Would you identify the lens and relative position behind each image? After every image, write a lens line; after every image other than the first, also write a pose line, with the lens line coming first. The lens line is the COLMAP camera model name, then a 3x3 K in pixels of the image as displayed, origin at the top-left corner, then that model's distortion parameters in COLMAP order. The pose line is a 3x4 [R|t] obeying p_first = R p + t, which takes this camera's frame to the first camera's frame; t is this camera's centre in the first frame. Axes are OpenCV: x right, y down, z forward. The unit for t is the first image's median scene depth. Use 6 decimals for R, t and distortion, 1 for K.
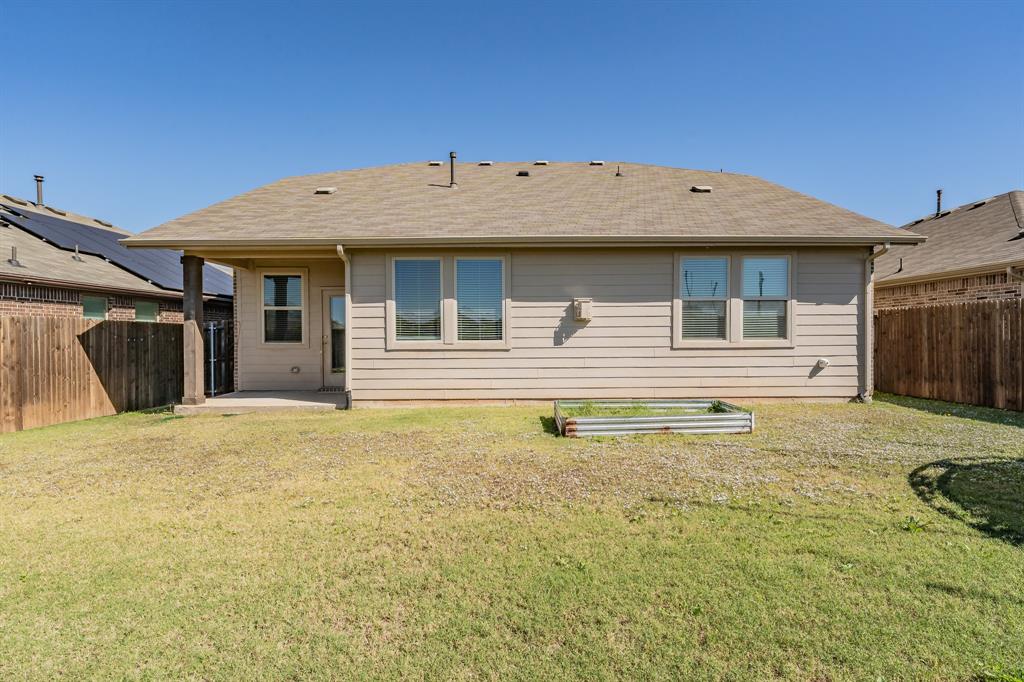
lens RADIAL K [[498.8, 0, 512.0], [0, 498.8, 341.0], [0, 0, 1]] dist [-0.001927, -0.000073]
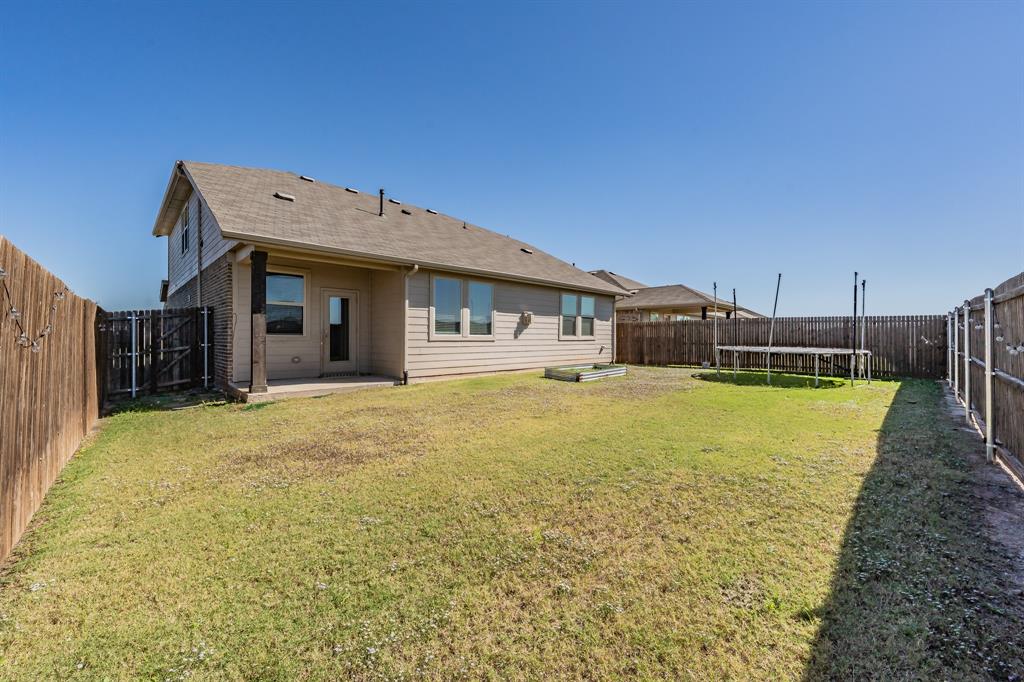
lens RADIAL K [[404.4, 0, 512.0], [0, 404.4, 341.0], [0, 0, 1]] dist [-0.000287, -0.000009]
pose [[0.710968, 0.000767, 0.703224, -0.903026], [-0.010724, 0.999895, 0.009751, 0.003672], [-0.703143, -0.014474, 0.710901, 0.011742]]
